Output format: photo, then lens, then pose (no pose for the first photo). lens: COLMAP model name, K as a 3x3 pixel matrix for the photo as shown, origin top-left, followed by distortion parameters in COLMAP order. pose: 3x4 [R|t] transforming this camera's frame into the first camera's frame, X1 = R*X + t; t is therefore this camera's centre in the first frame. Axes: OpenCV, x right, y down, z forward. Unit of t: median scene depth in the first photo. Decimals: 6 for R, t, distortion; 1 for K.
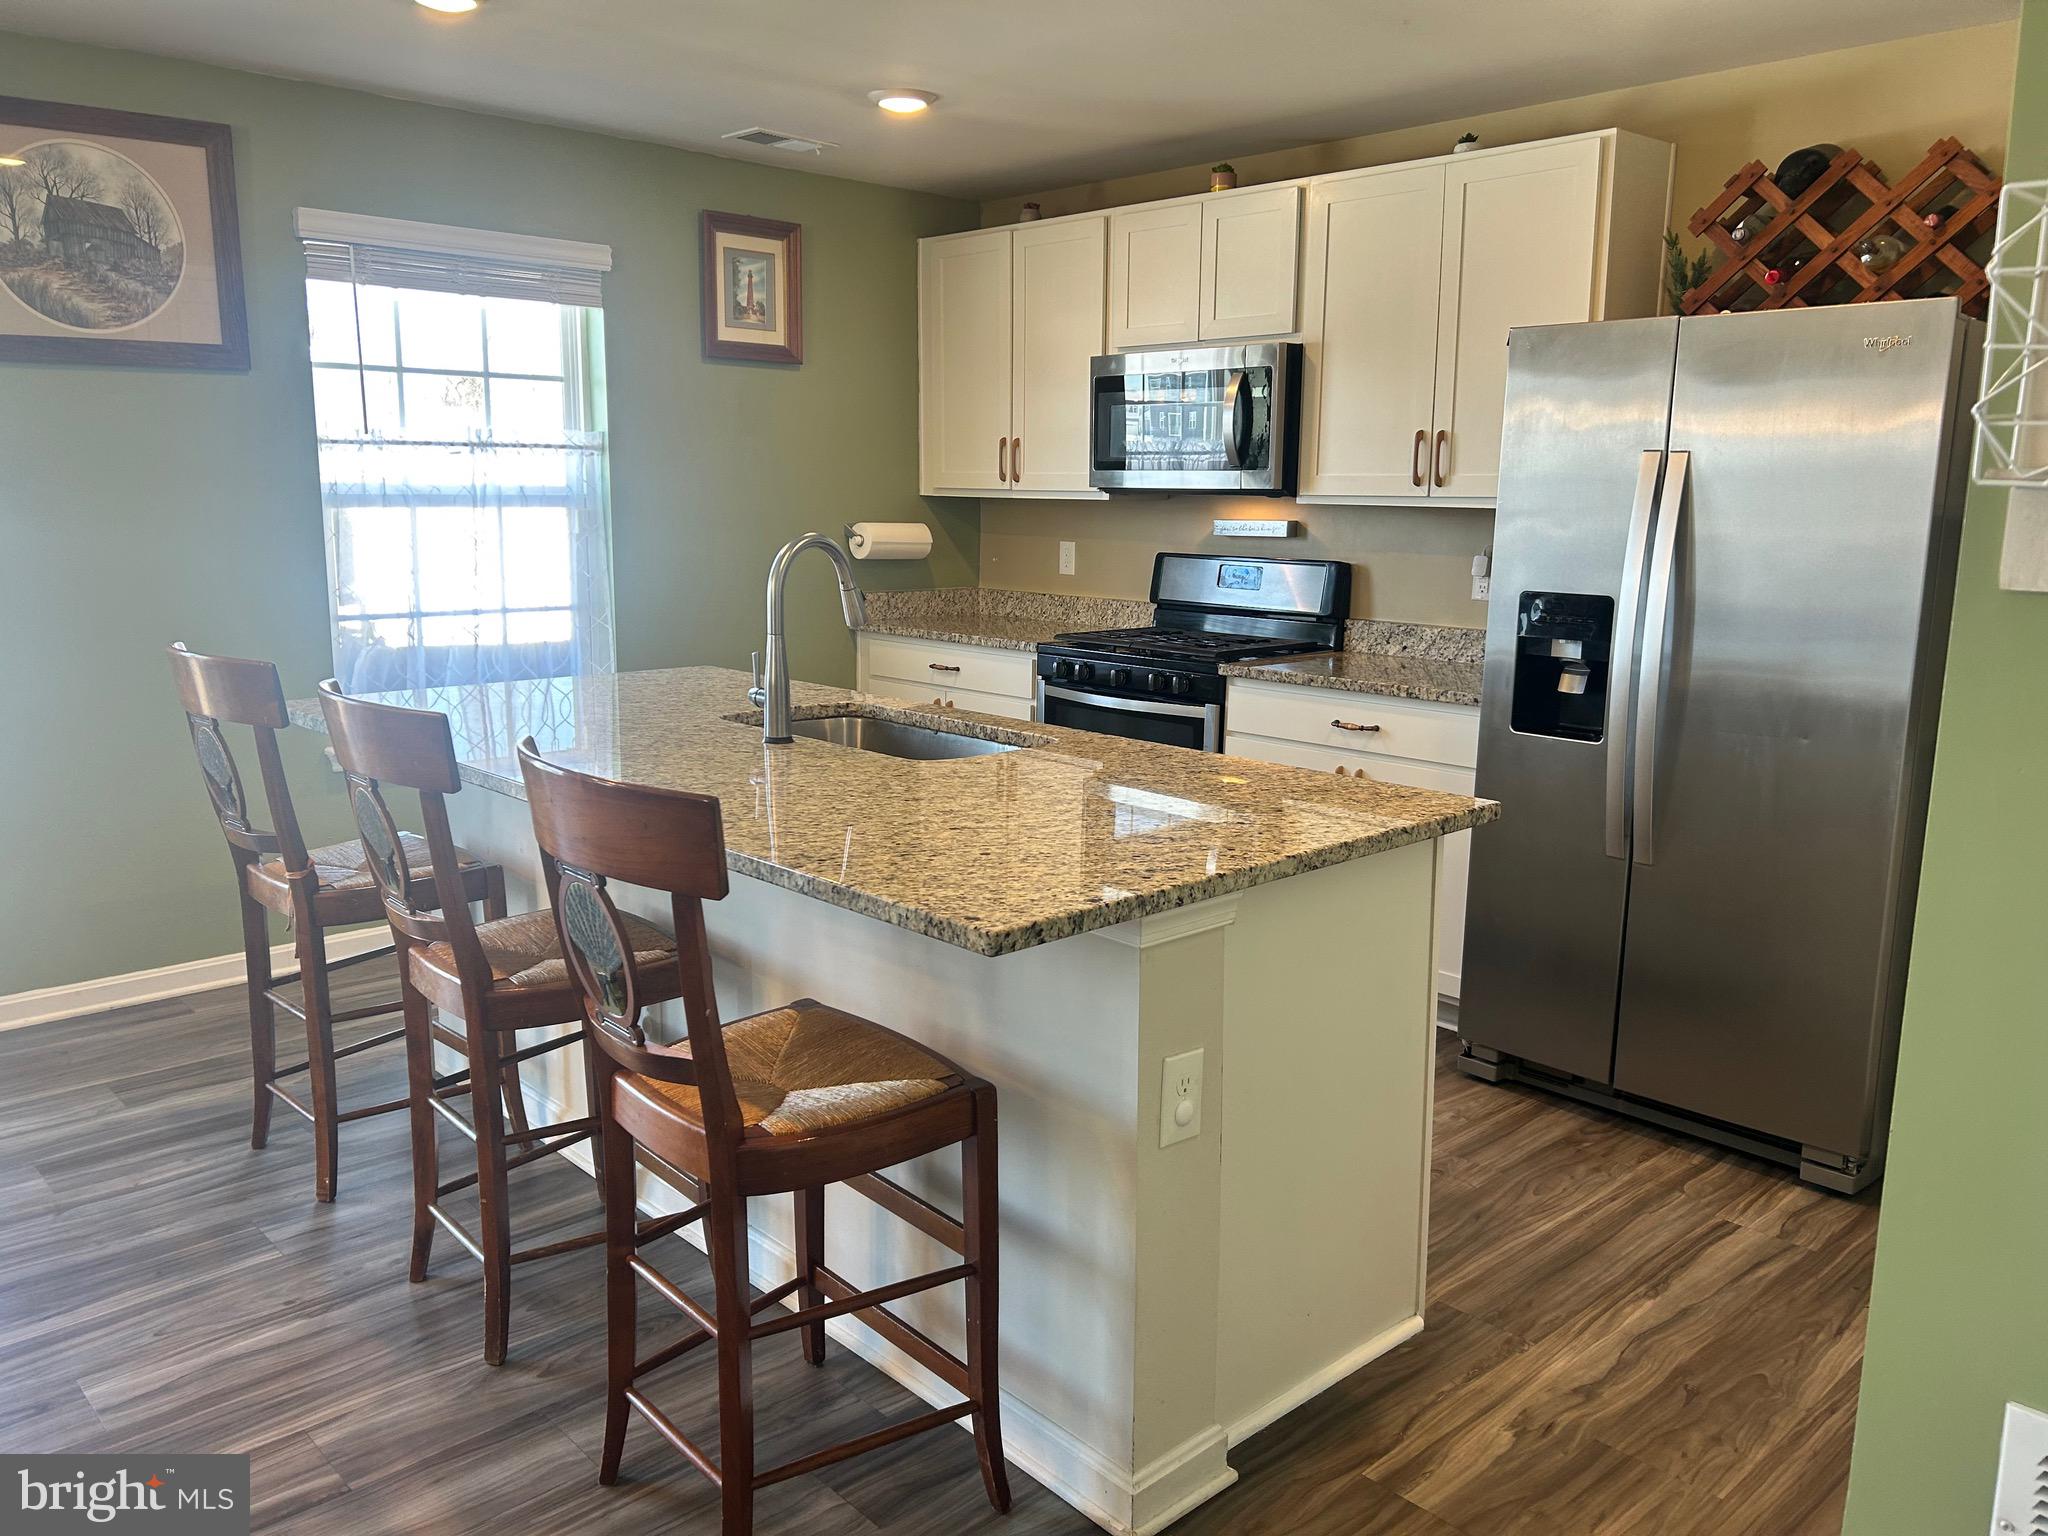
lens RADIAL K [[1546.7, 0, 1027.9], [0, 1546.7, 773.2], [0, 0, 1]] dist [0.015004, -0.009139]
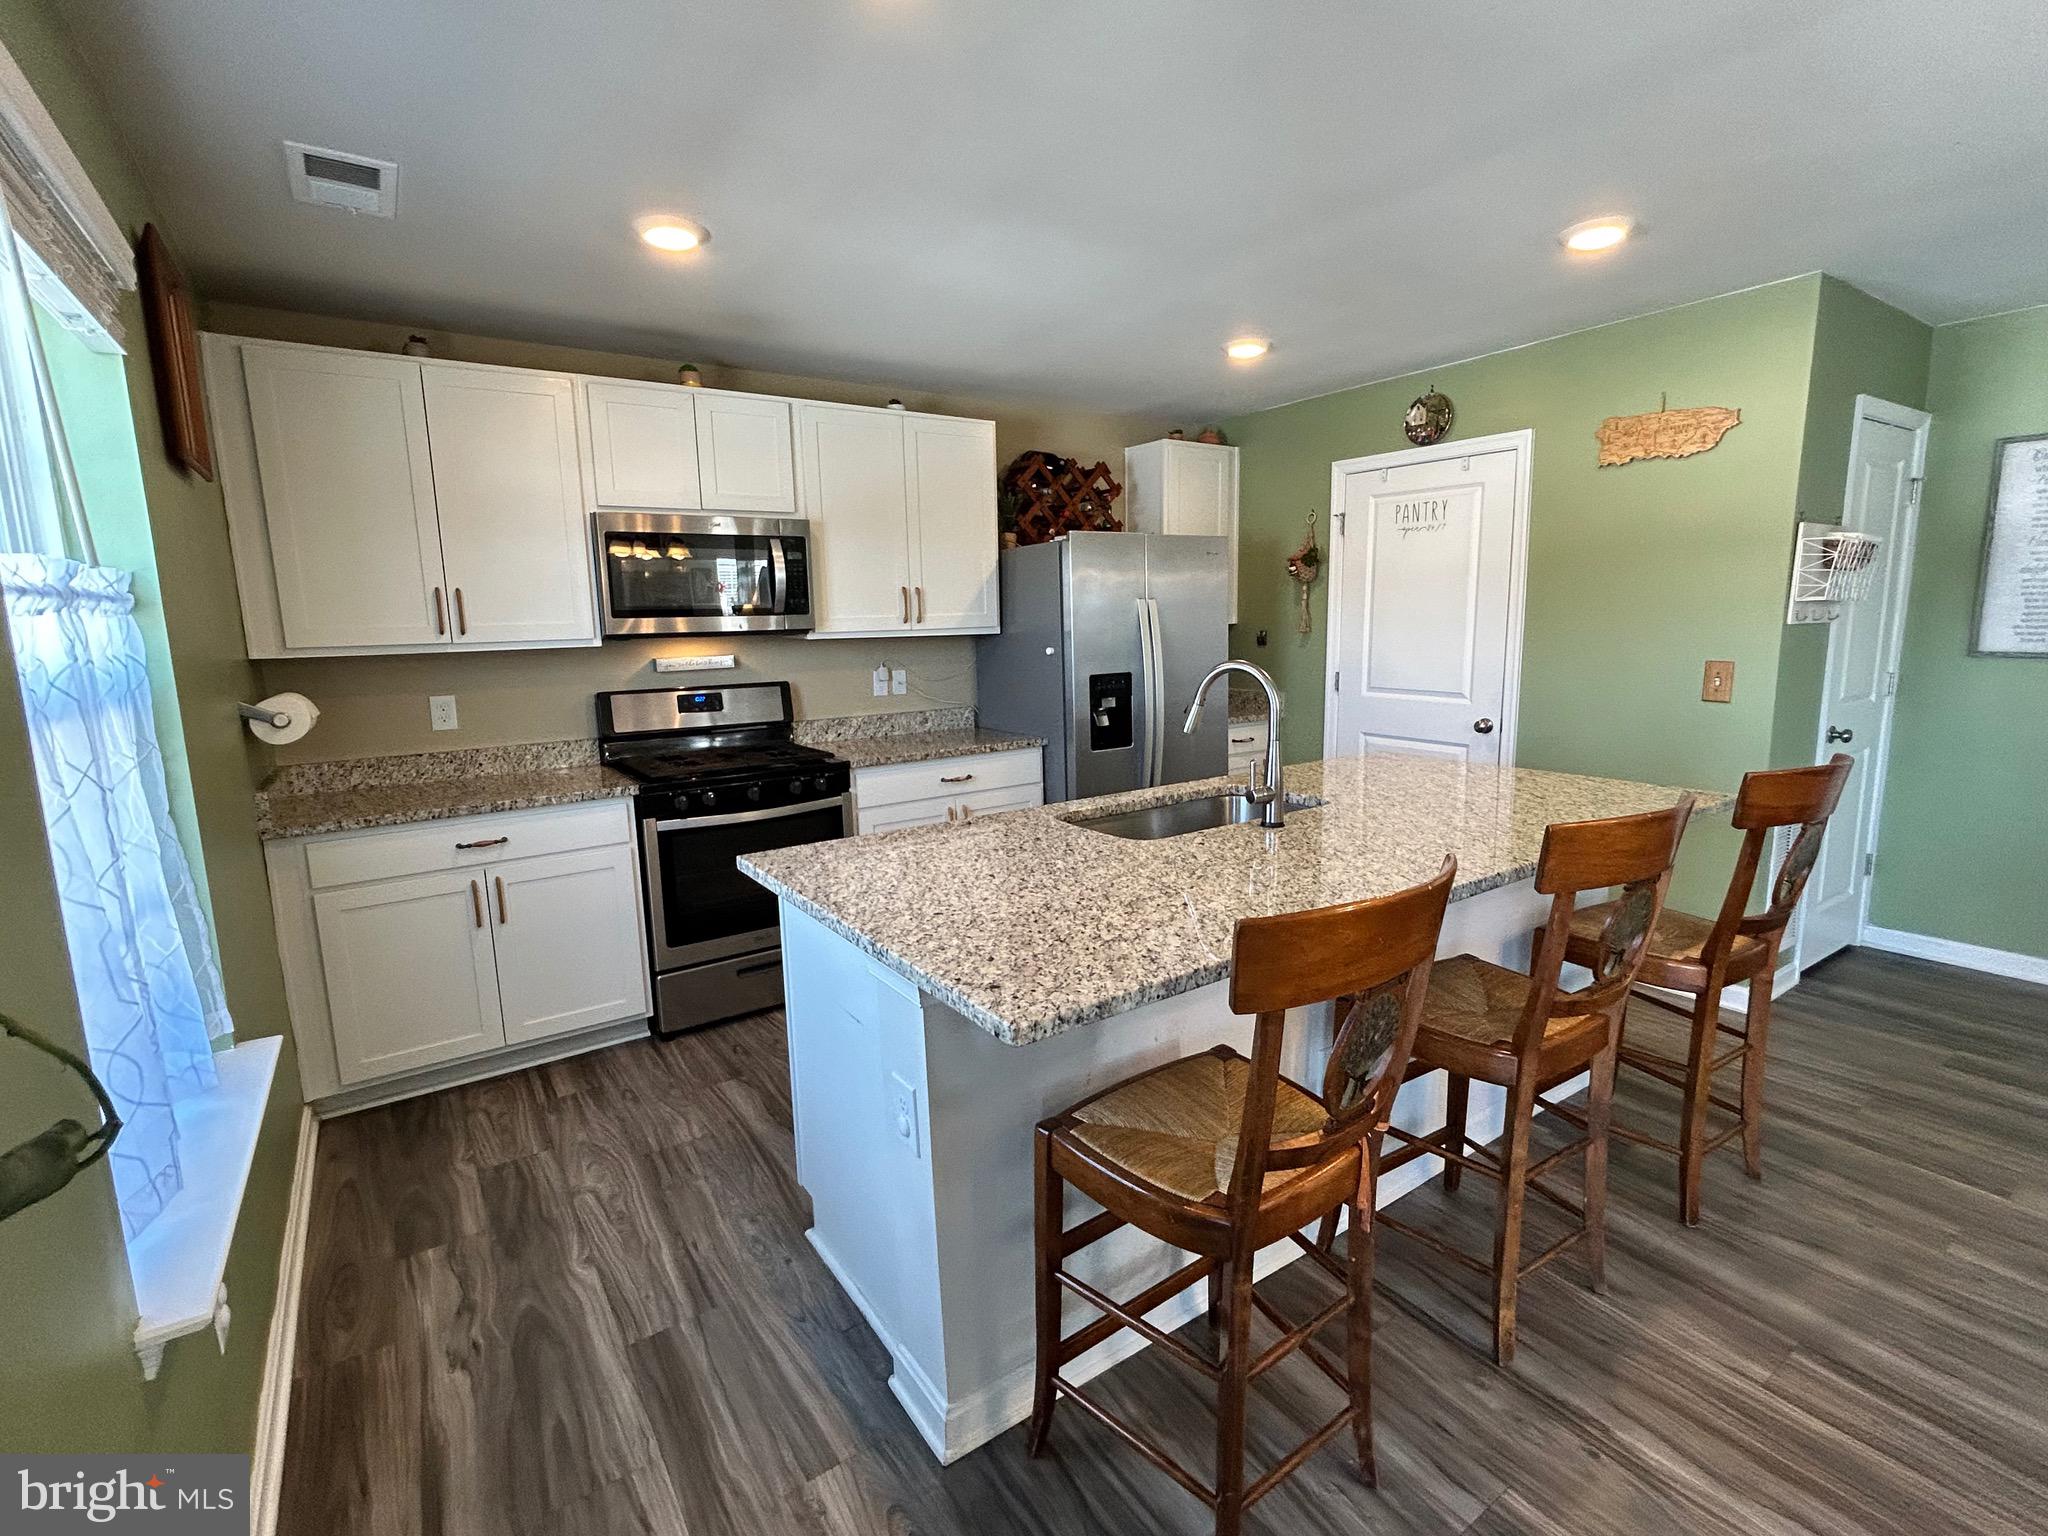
lens RADIAL K [[945.4, 0, 1020.8], [0, 945.4, 763.0], [0, 0, 1]] dist [-0.009985, 0.001859]
pose [[0.158906, -0.165313, 0.973355, -0.602393], [0.207926, 0.969374, 0.130691, -0.135729], [-0.965151, 0.181619, 0.188412, 0.673392]]
